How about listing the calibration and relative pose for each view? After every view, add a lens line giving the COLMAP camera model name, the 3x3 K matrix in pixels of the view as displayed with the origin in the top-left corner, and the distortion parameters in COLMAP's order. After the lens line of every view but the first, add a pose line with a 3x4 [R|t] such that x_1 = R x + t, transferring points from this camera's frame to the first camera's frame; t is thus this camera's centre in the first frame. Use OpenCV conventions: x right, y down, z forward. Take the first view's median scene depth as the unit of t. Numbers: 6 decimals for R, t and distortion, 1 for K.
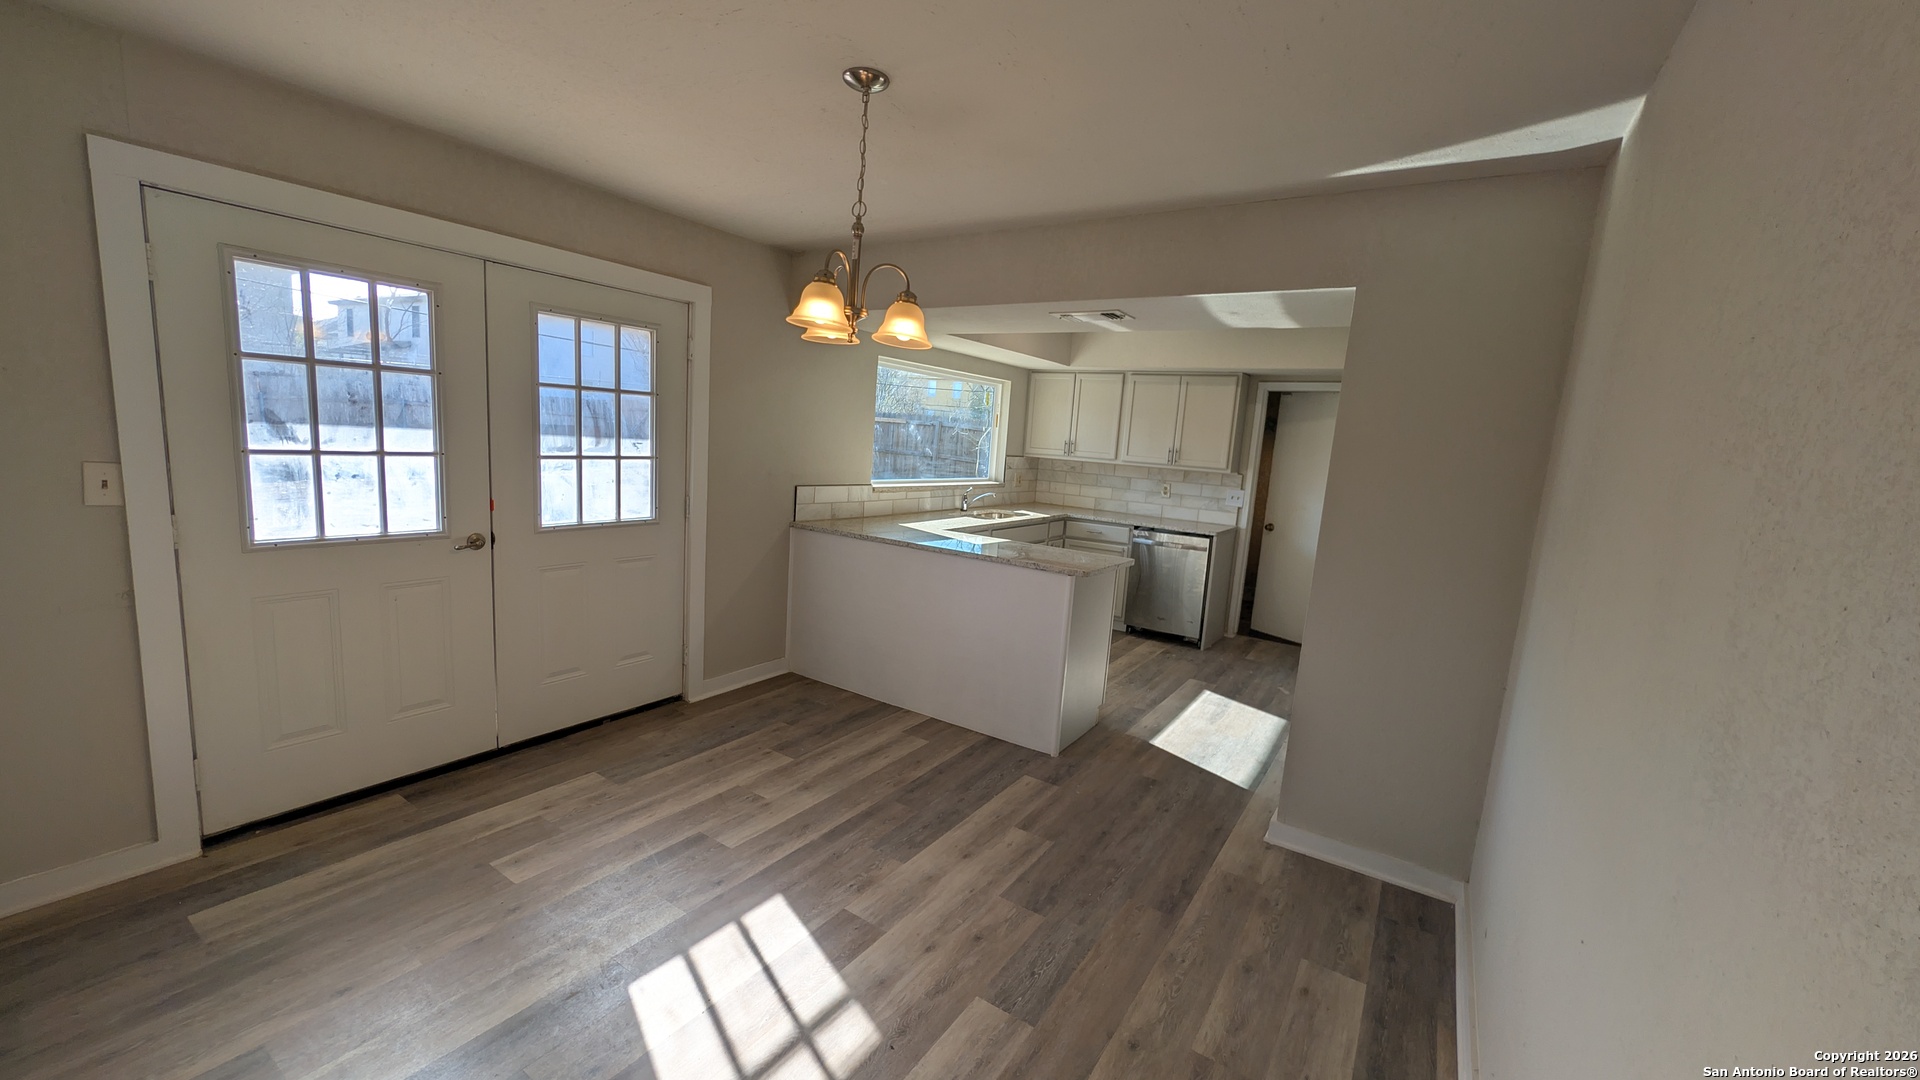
lens RADIAL K [[734.6, 0, 961.4], [0, 734.6, 543.8], [0, 0, 1]] dist [0.000737, 0.000316]
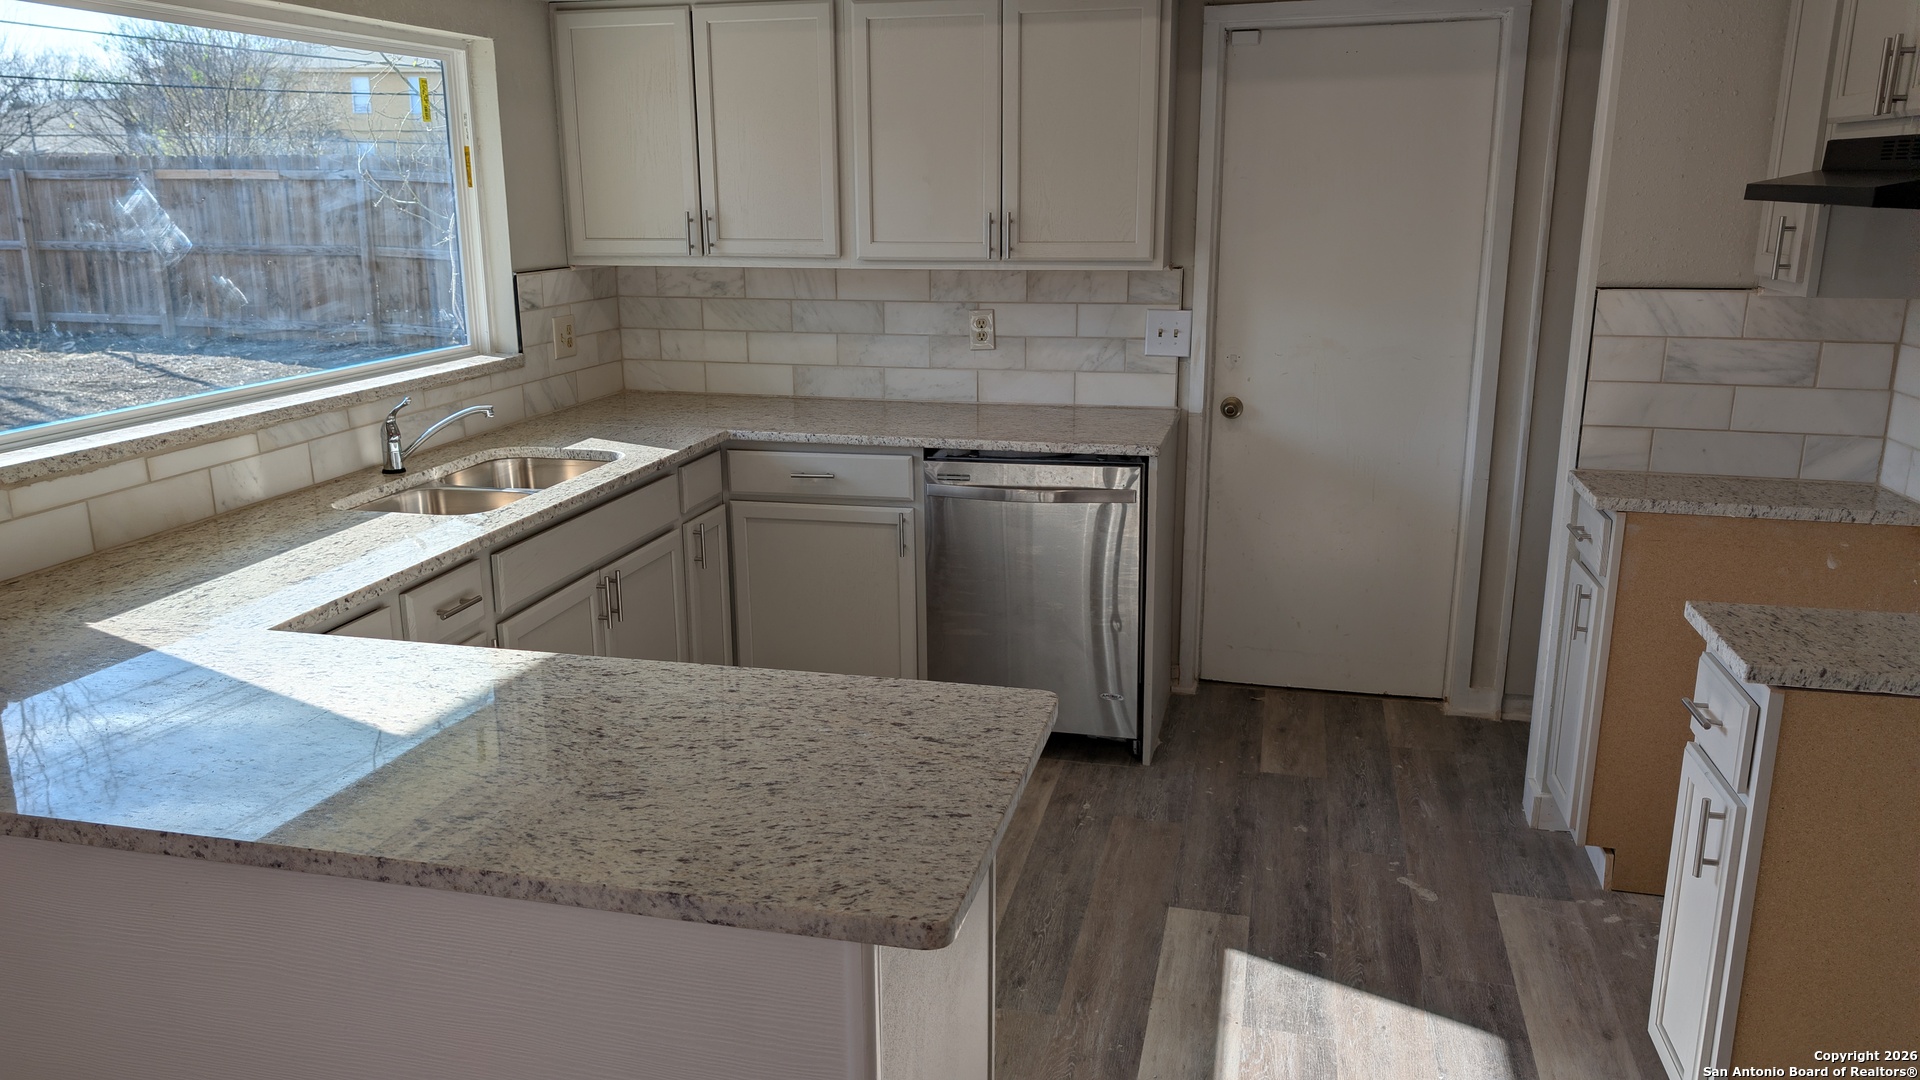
lens RADIAL K [[1381.9, 0, 963.4], [0, 1381.9, 543.6], [0, 0, 1]] dist [0.019517, -0.040746]
pose [[0.937977, -0.156104, 0.309564, 0.067318], [0.119075, 0.983634, 0.135223, -0.105227], [-0.325607, -0.089975, 0.941214, 0.589782]]
